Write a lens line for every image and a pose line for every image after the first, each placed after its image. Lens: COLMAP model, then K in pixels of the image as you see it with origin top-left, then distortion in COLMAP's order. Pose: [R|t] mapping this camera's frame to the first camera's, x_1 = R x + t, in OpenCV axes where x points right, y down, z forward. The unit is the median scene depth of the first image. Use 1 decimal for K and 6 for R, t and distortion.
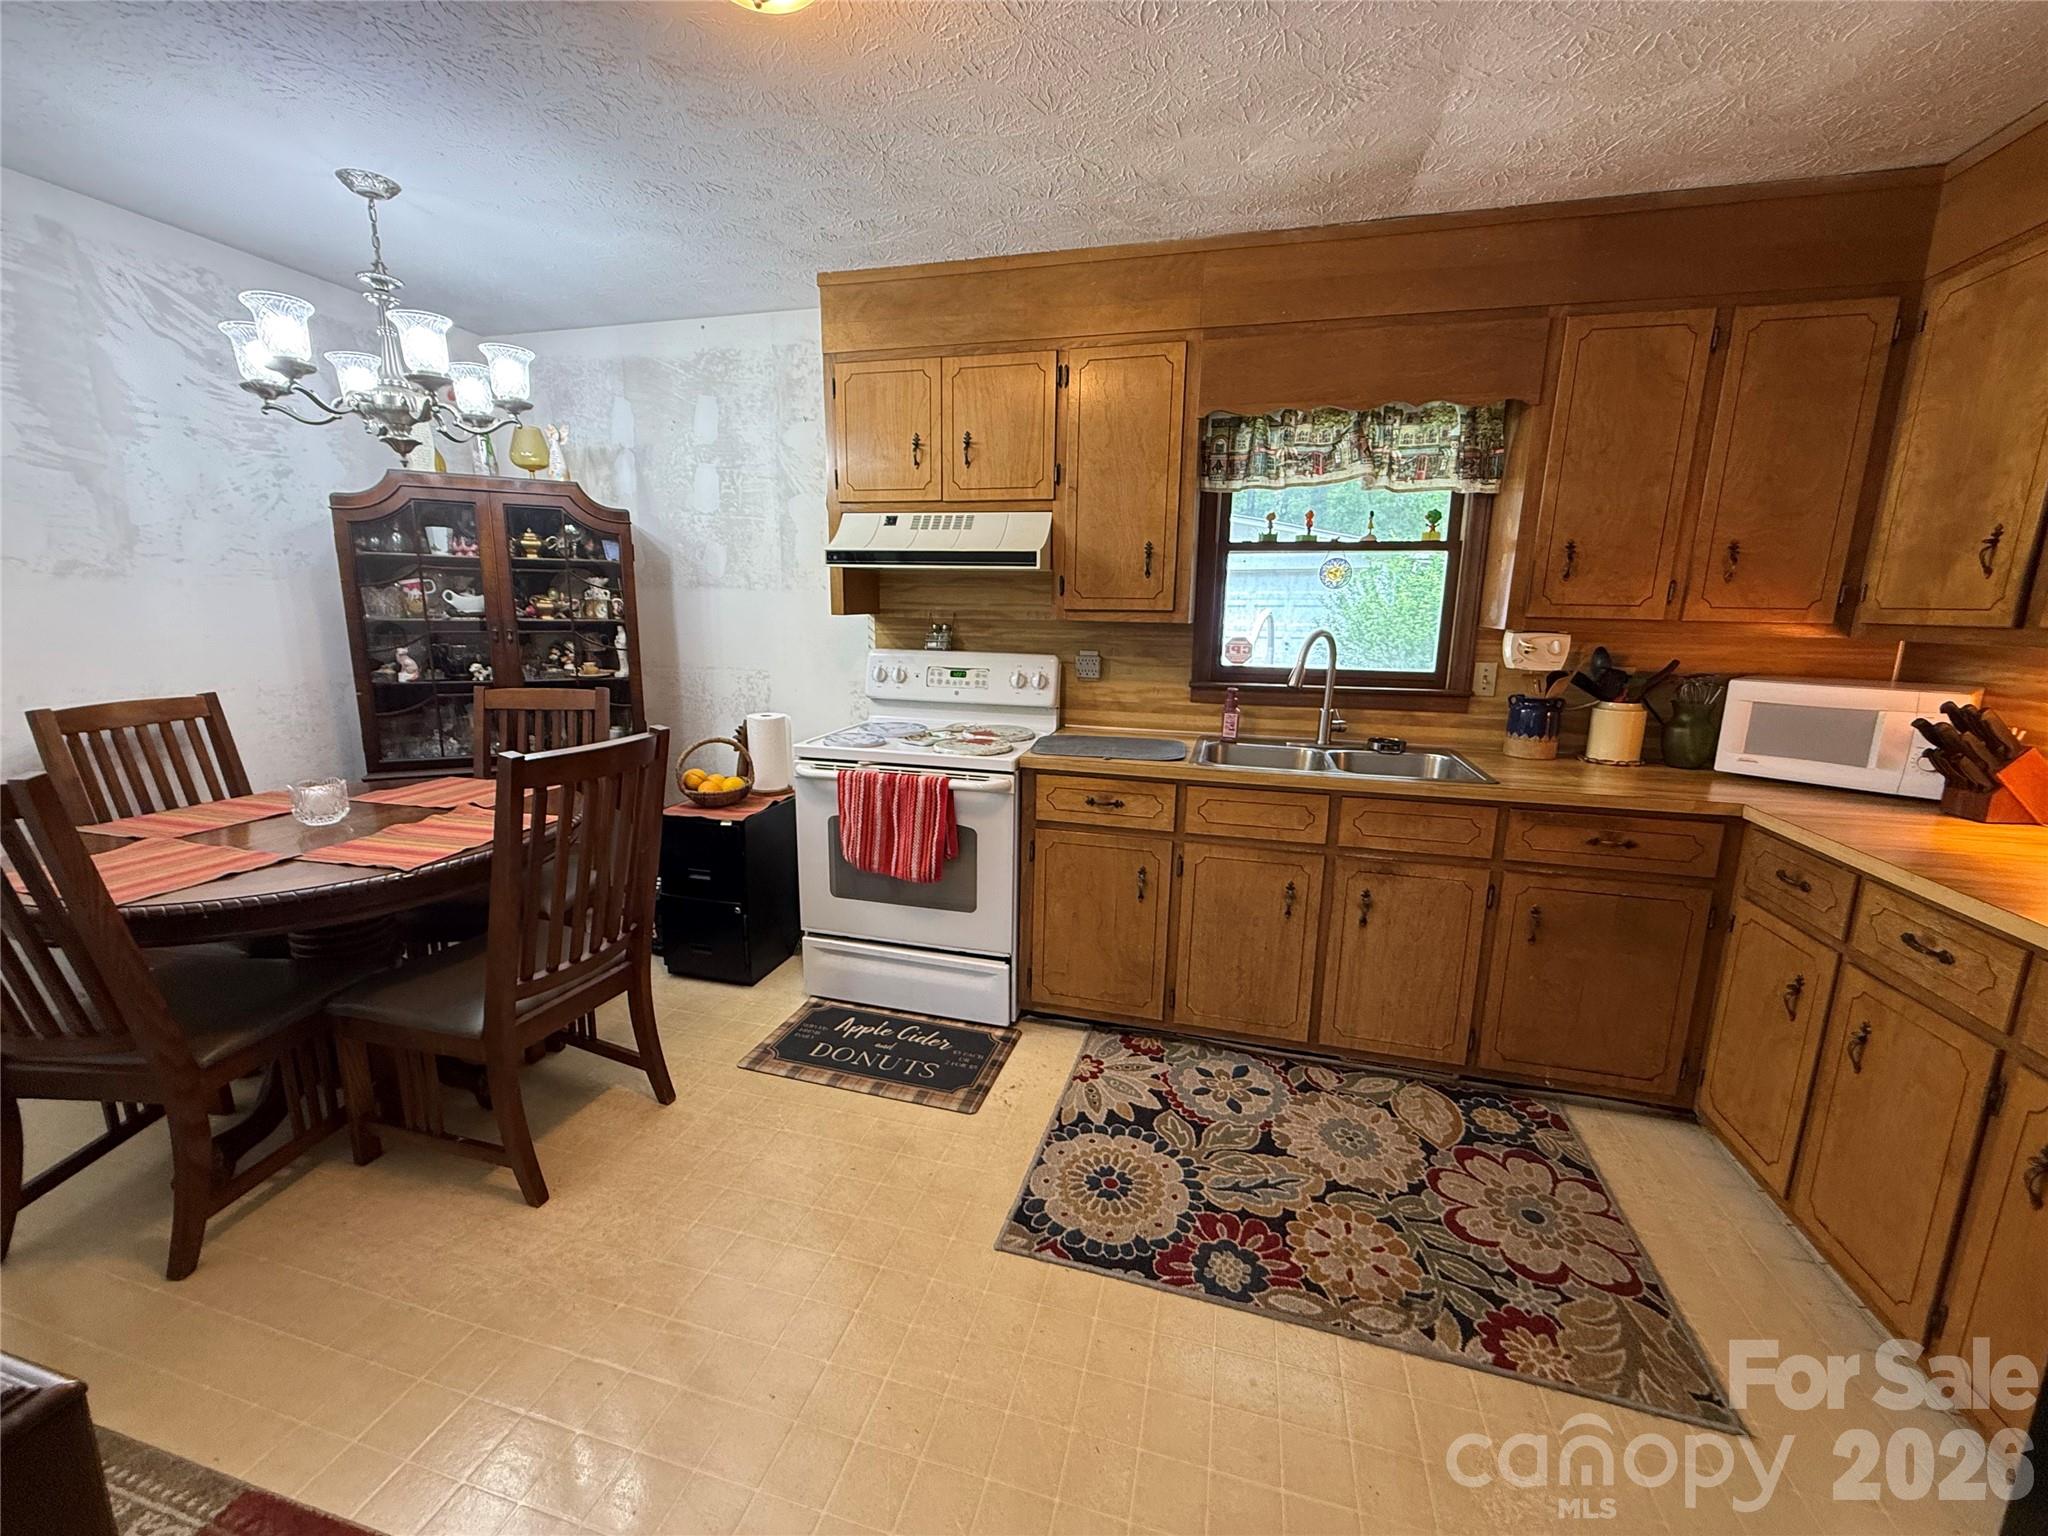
lens RADIAL K [[819.3, 0, 1032.7], [0, 819.3, 765.6], [0, 0, 1]] dist [-0.008172, 0.002179]
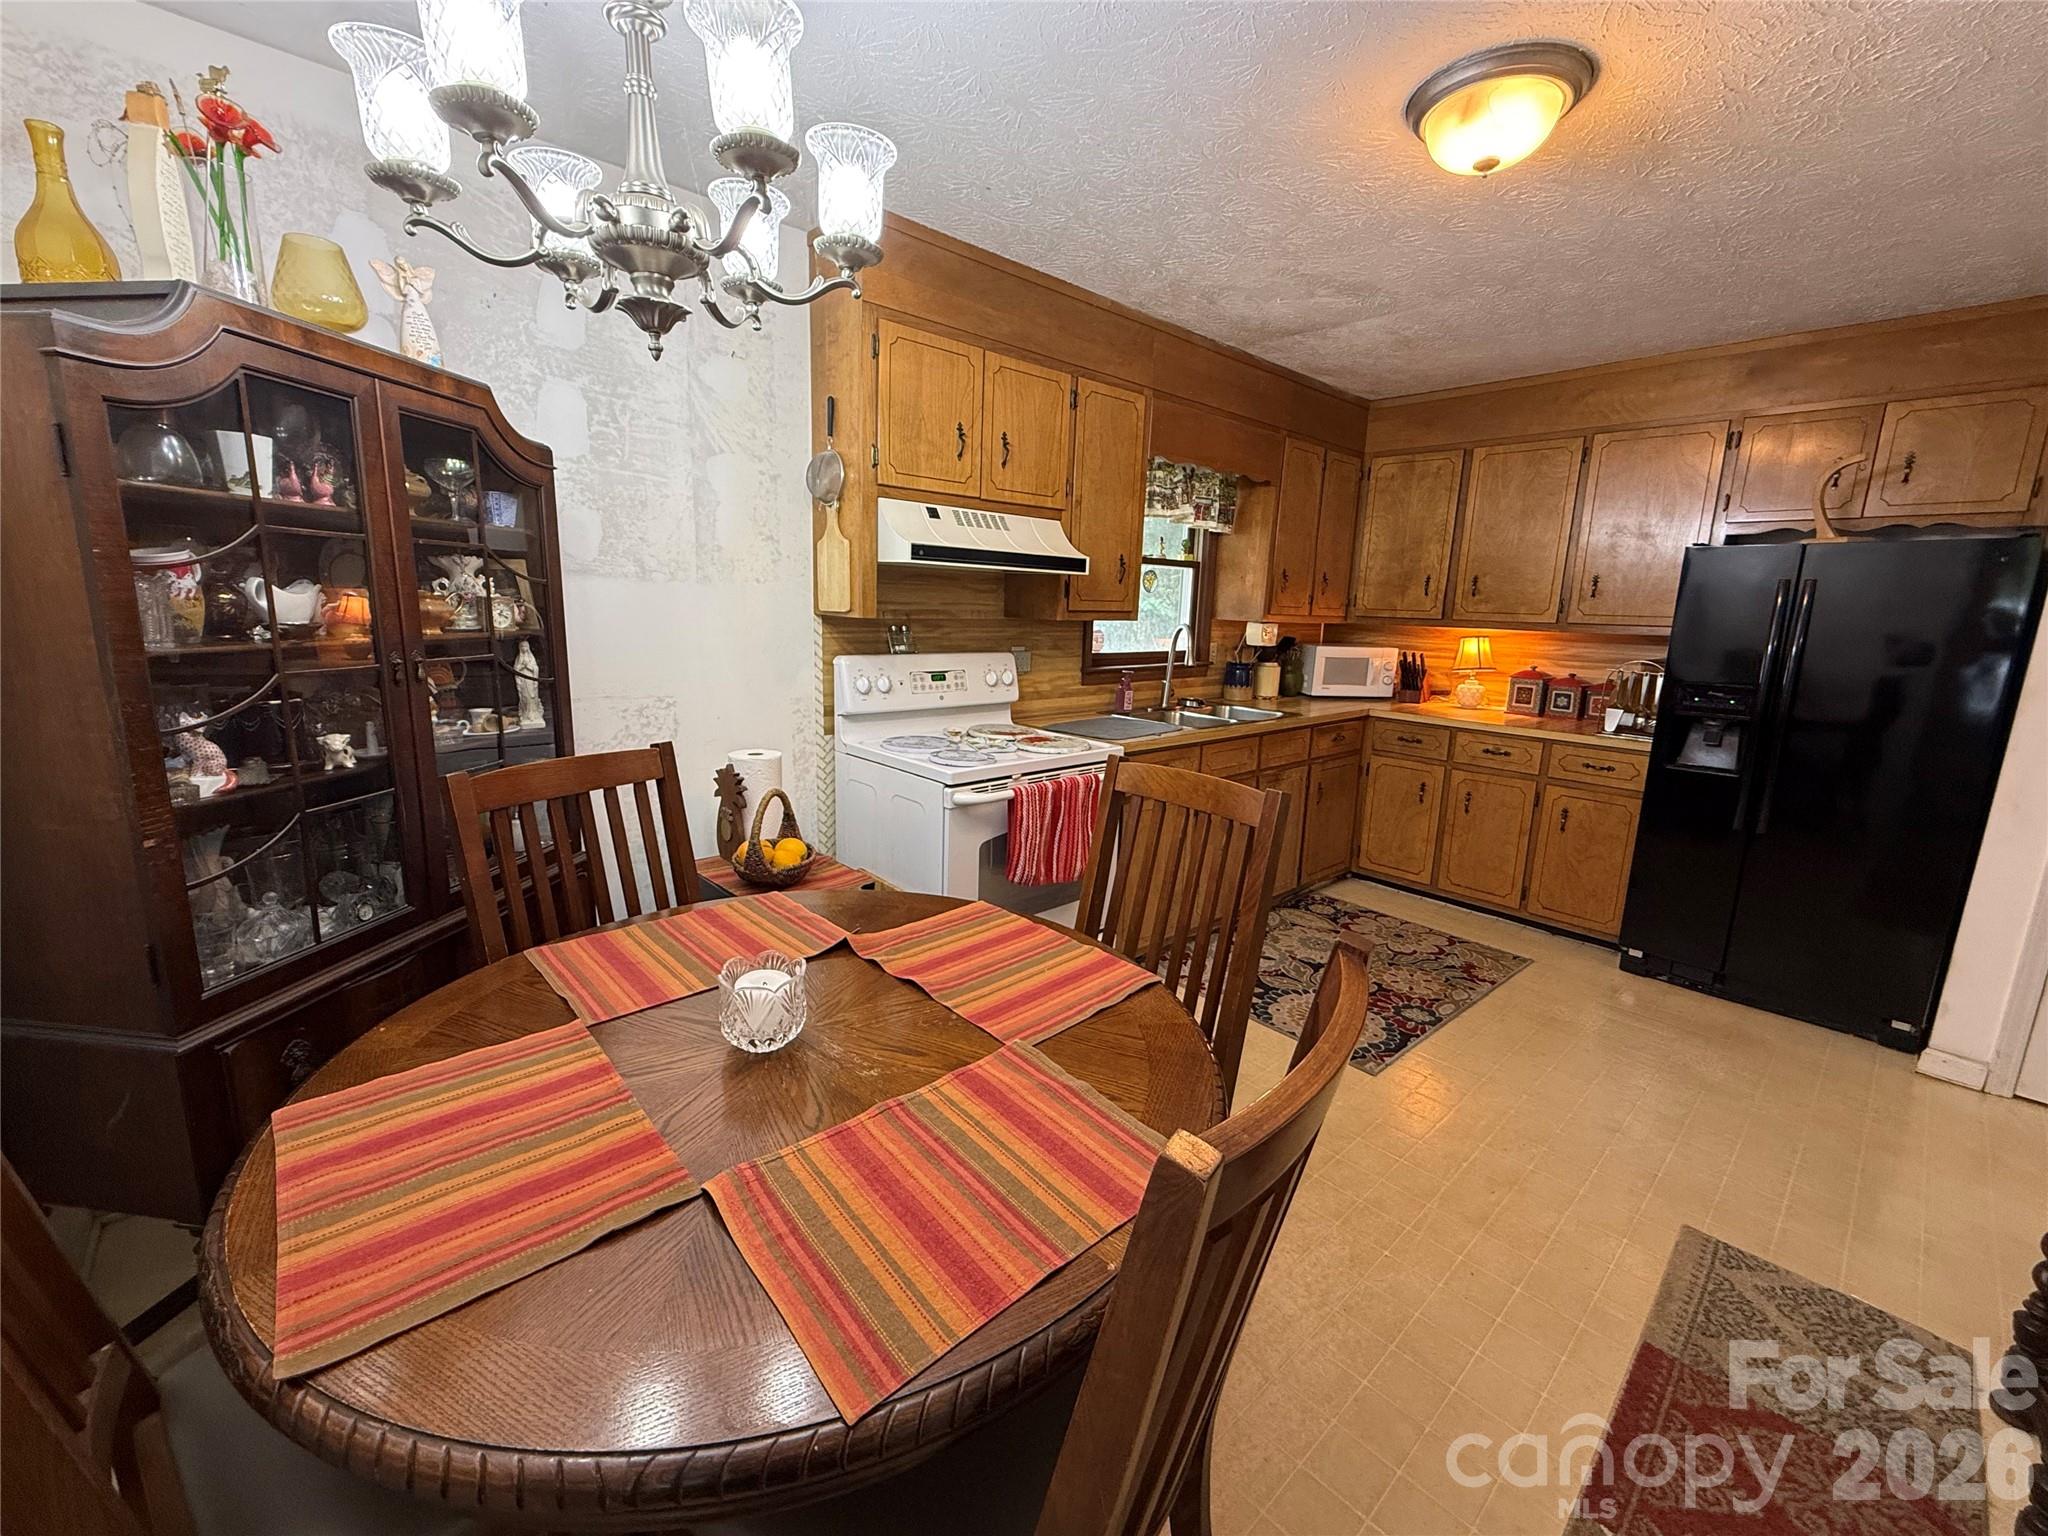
lens RADIAL K [[819.3, 0, 1028.1], [0, 819.3, 765.2], [0, 0, 1]] dist [-0.008172, 0.002179]
pose [[0.538861, -0.165403, 0.825997, -0.978226], [0.143839, 0.984201, 0.103246, -0.111555], [-0.830023, 0.063176, 0.554139, 0.464857]]
